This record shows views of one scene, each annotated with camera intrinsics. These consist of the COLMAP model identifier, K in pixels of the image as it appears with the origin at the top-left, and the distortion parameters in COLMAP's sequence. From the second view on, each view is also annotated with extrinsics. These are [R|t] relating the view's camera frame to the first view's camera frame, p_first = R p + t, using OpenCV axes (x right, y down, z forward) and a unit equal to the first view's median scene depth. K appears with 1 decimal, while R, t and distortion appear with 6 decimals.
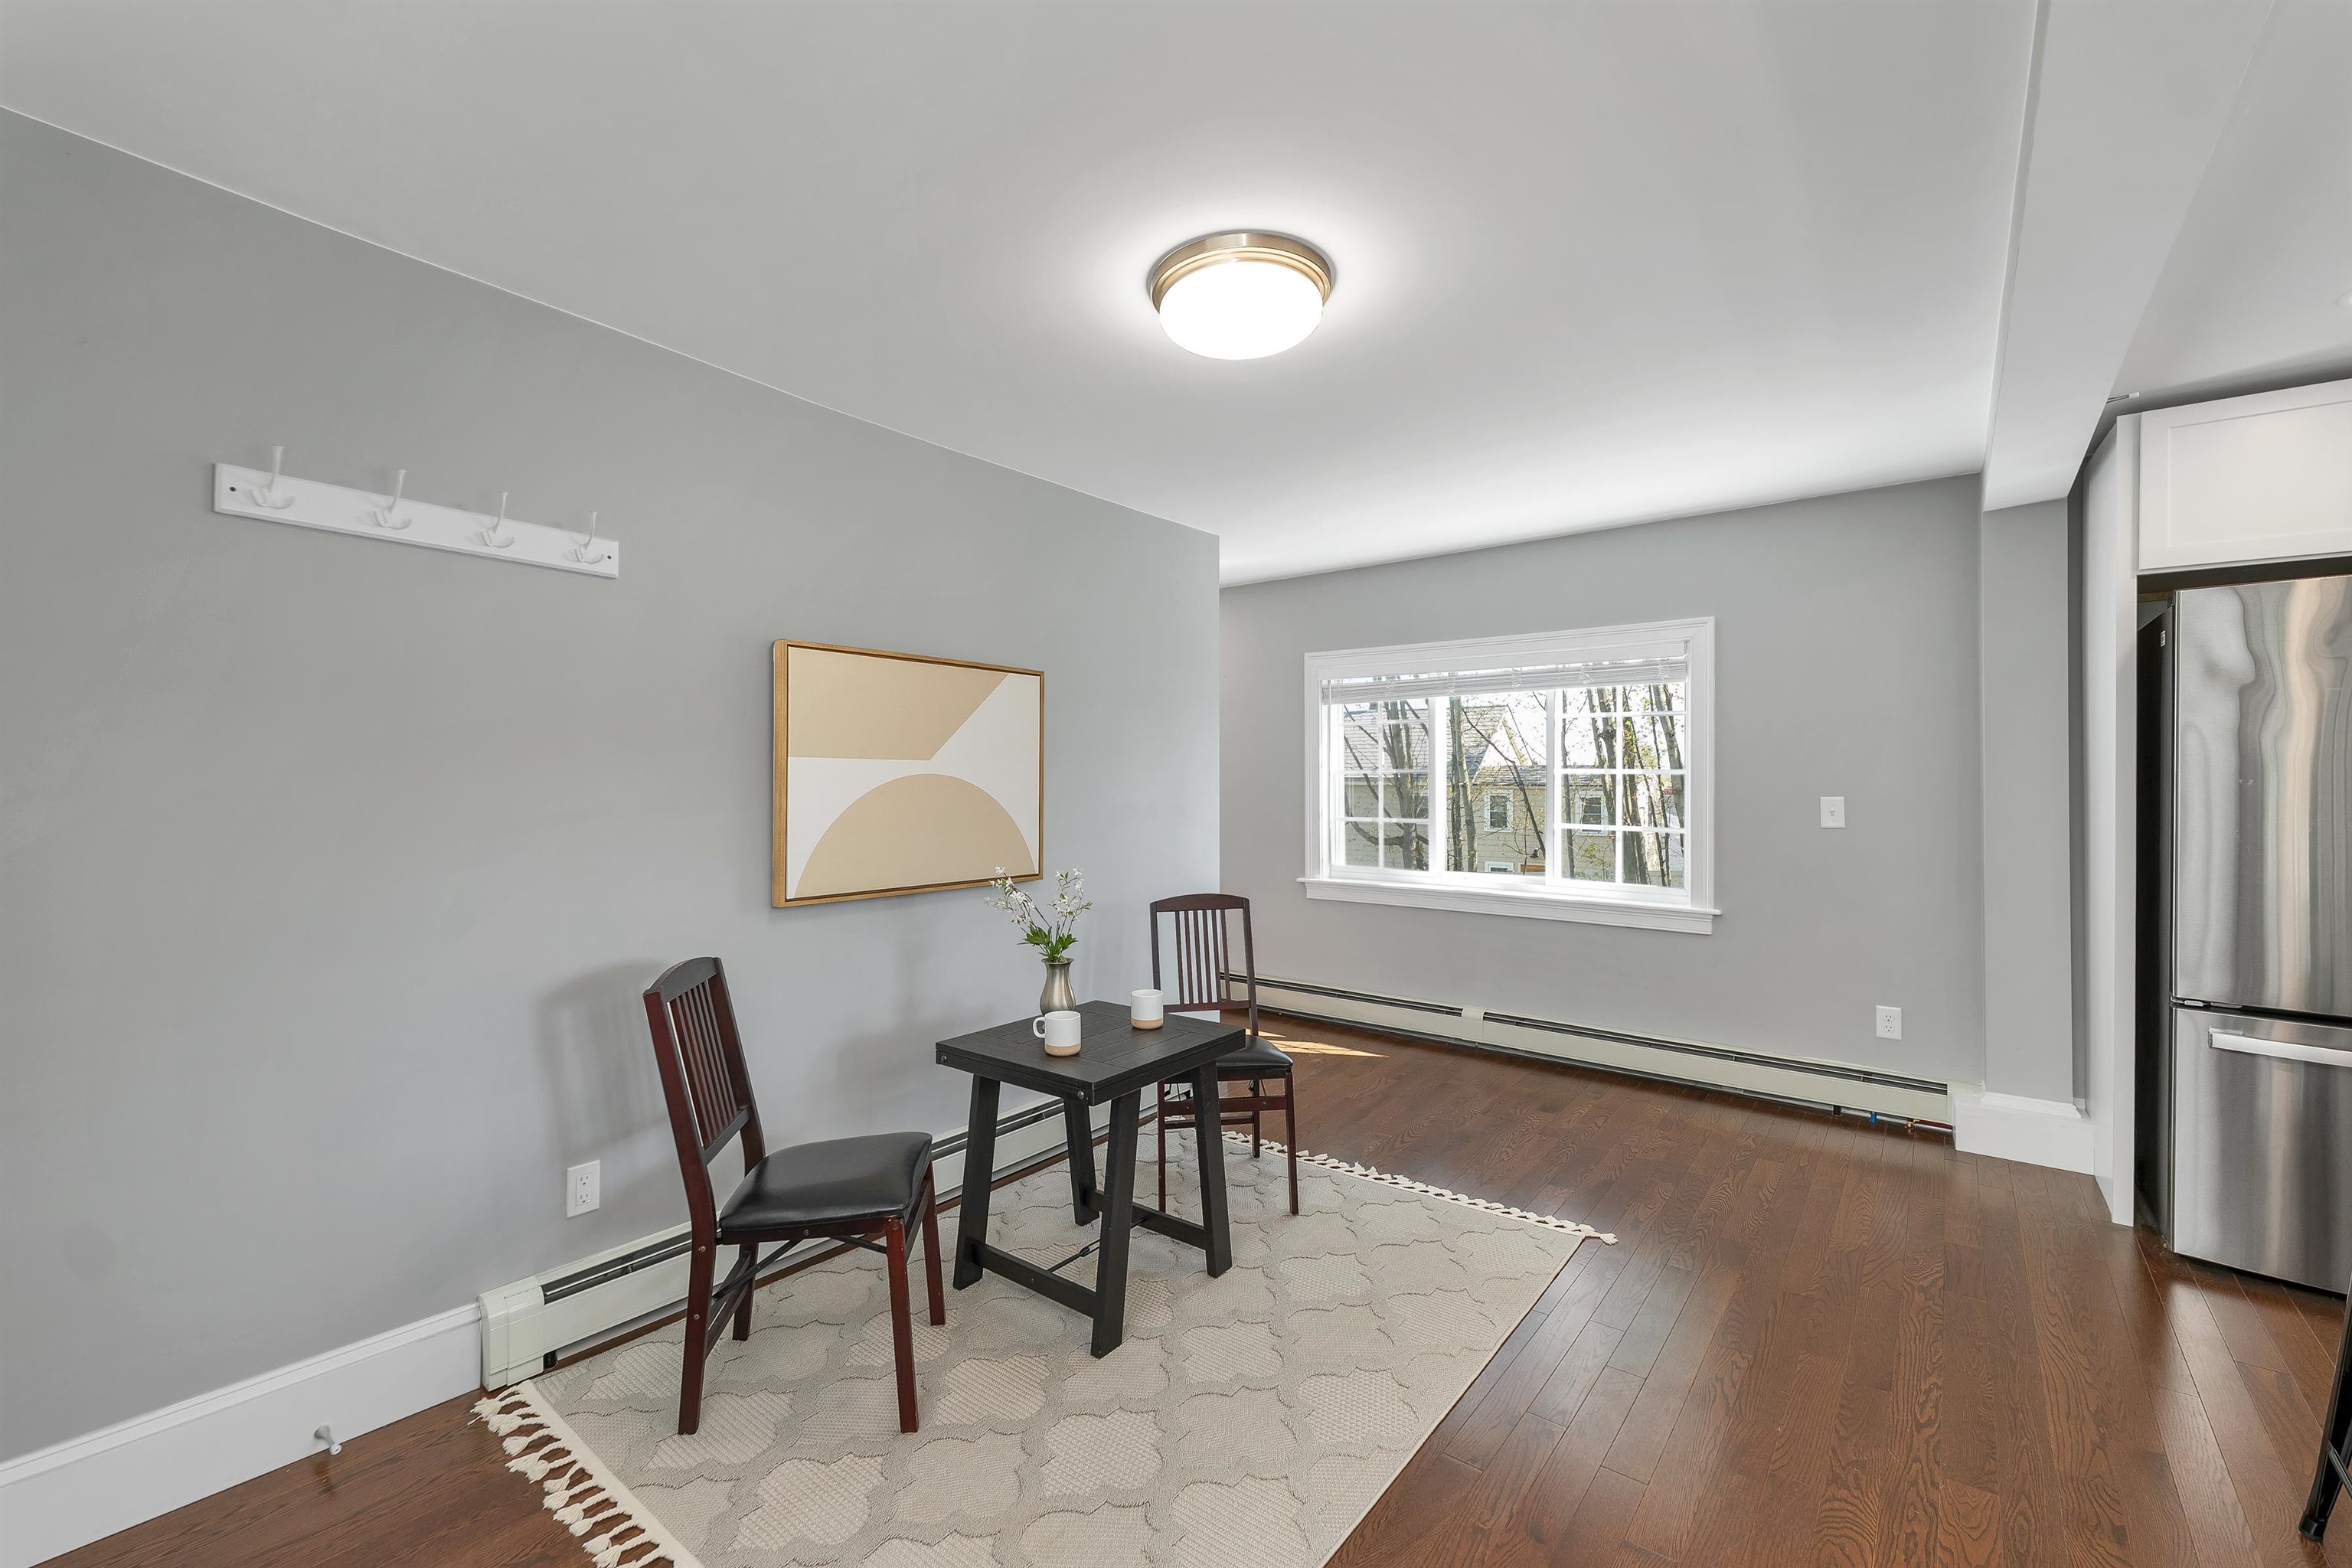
lens RADIAL K [[988.4, 0, 1164.5], [0, 988.4, 769.2], [0, 0, 1]] dist [0.001808, -0.010295]
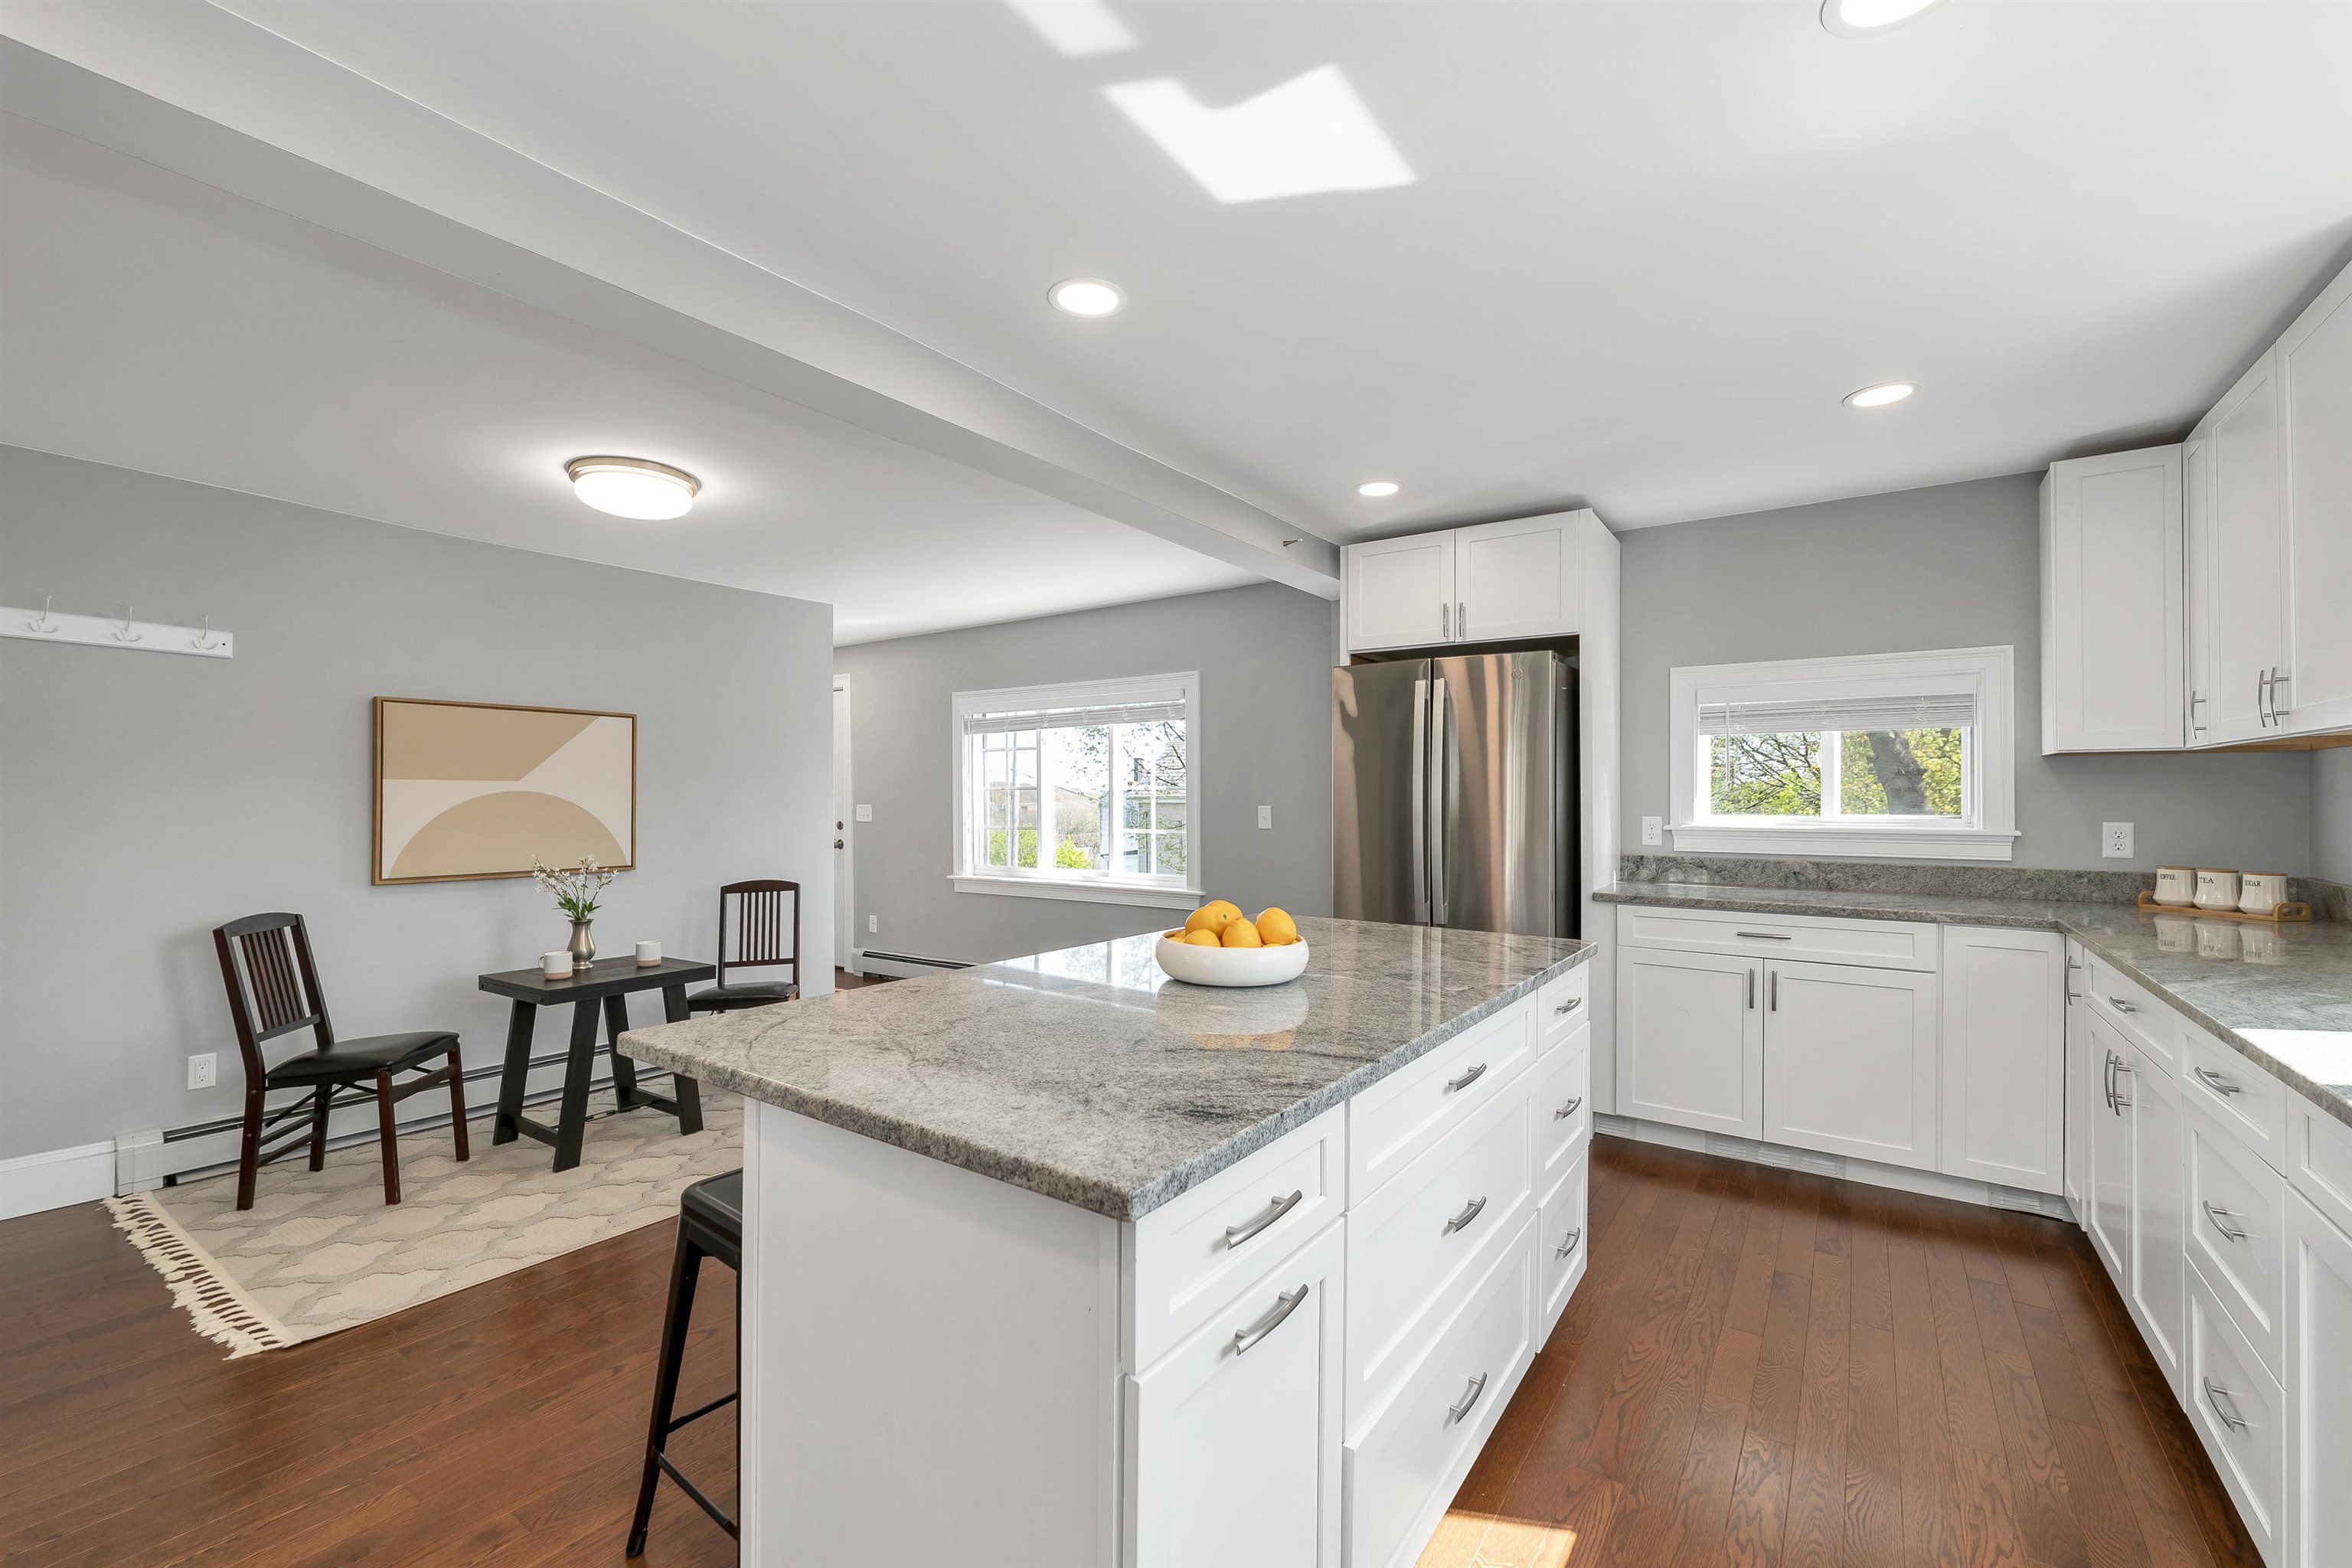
lens RADIAL K [[1002.2, 0, 1169.5], [0, 1002.2, 780.2], [0, 0, 1]] dist [0.019032, -0.012163]
pose [[0.997658, -0.001777, 0.068383, 0.642998], [0.002299, 0.999969, -0.007558, 0.003036], [-0.068368, 0.007697, 0.997630, -0.519729]]
